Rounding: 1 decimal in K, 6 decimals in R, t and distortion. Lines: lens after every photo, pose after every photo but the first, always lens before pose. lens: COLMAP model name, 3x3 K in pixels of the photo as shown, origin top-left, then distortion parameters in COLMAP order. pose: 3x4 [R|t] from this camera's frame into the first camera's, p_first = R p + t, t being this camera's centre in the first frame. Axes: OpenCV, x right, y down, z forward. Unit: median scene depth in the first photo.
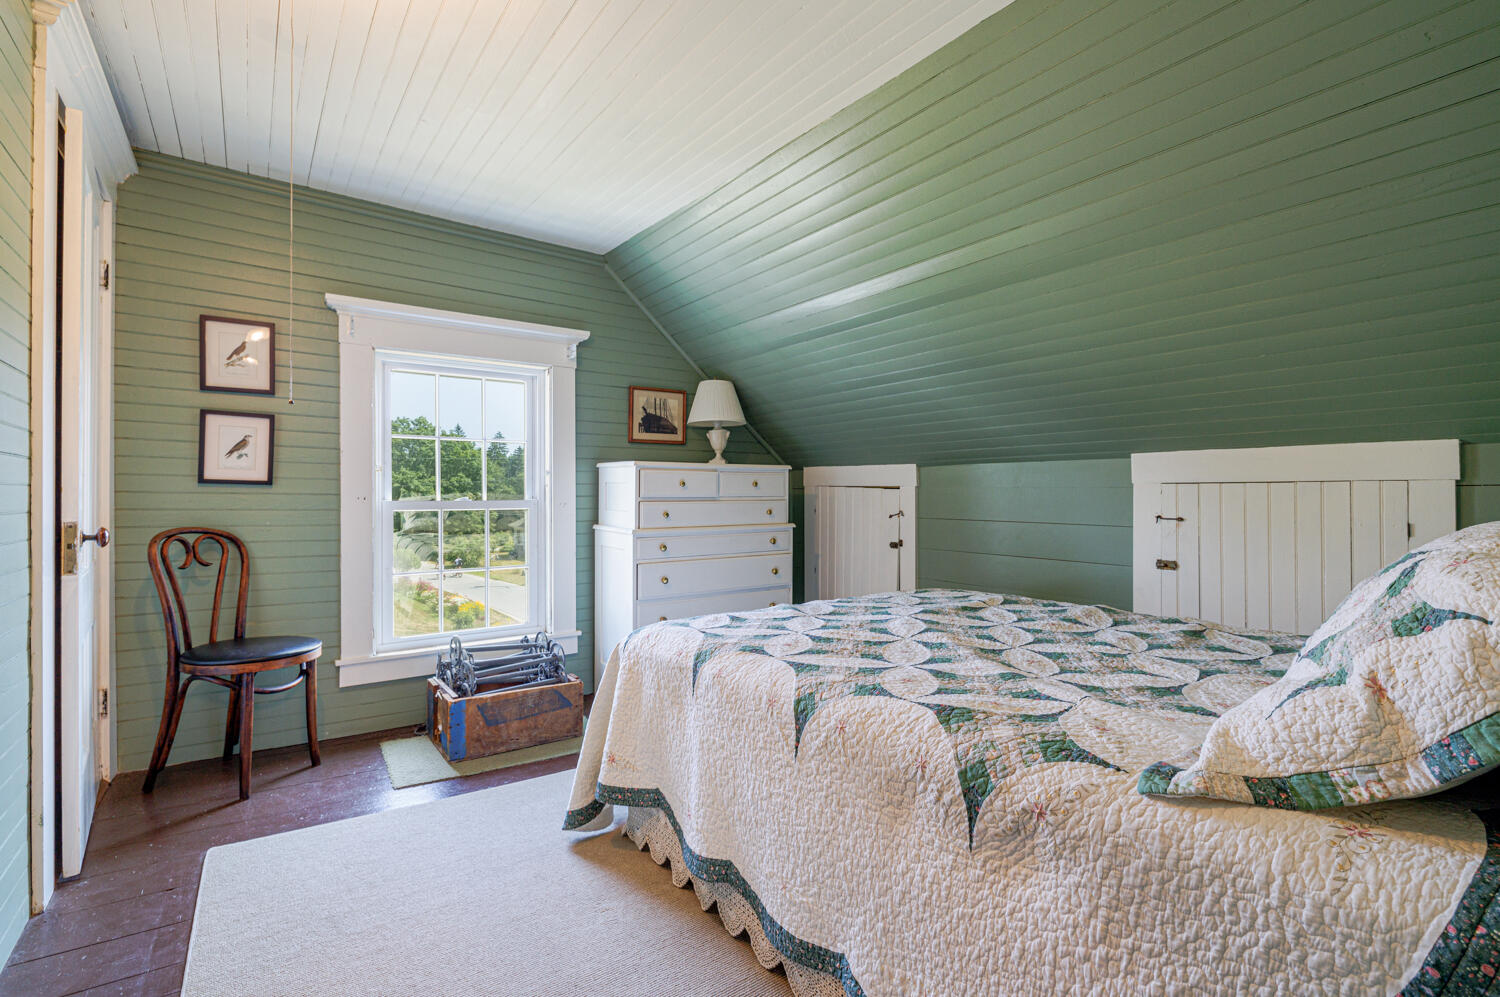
lens RADIAL K [[675.1, 0, 752.4], [0, 675.1, 497.0], [0, 0, 1]] dist [-0.003453, -0.000206]
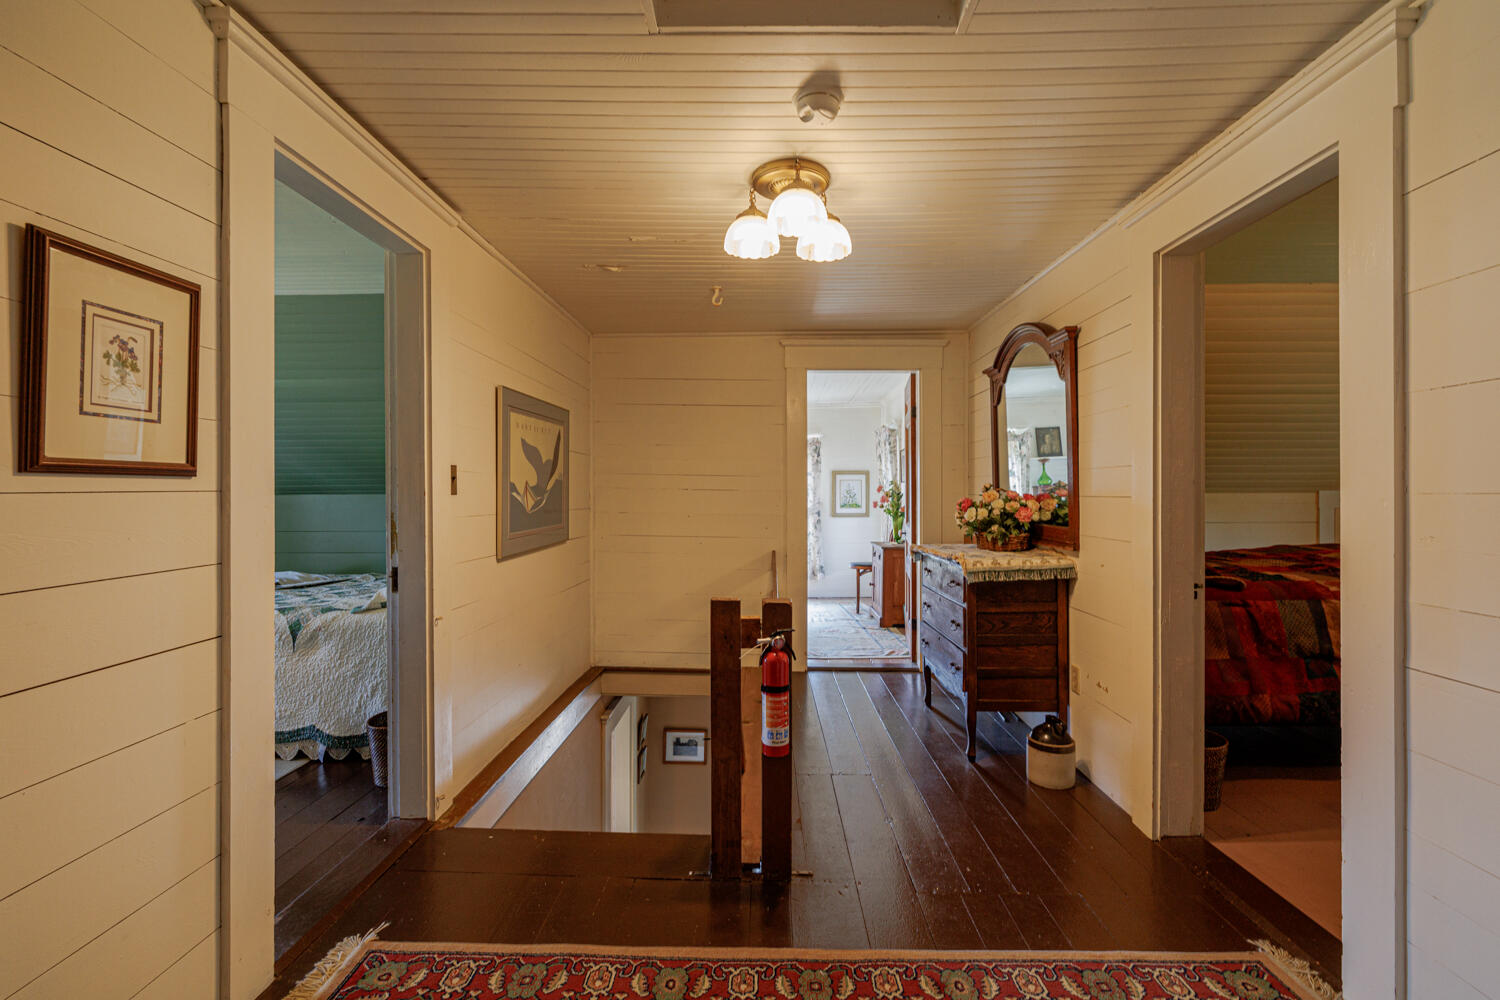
lens RADIAL K [[675.1, 0, 759.6], [0, 675.1, 500.6], [0, 0, 1]] dist [-0.003453, -0.000206]
pose [[0.611165, -0.006470, 0.791477, -0.724430], [0.003788, 0.999979, 0.005249, -0.118672], [-0.791494, -0.000210, 0.611176, -2.303625]]
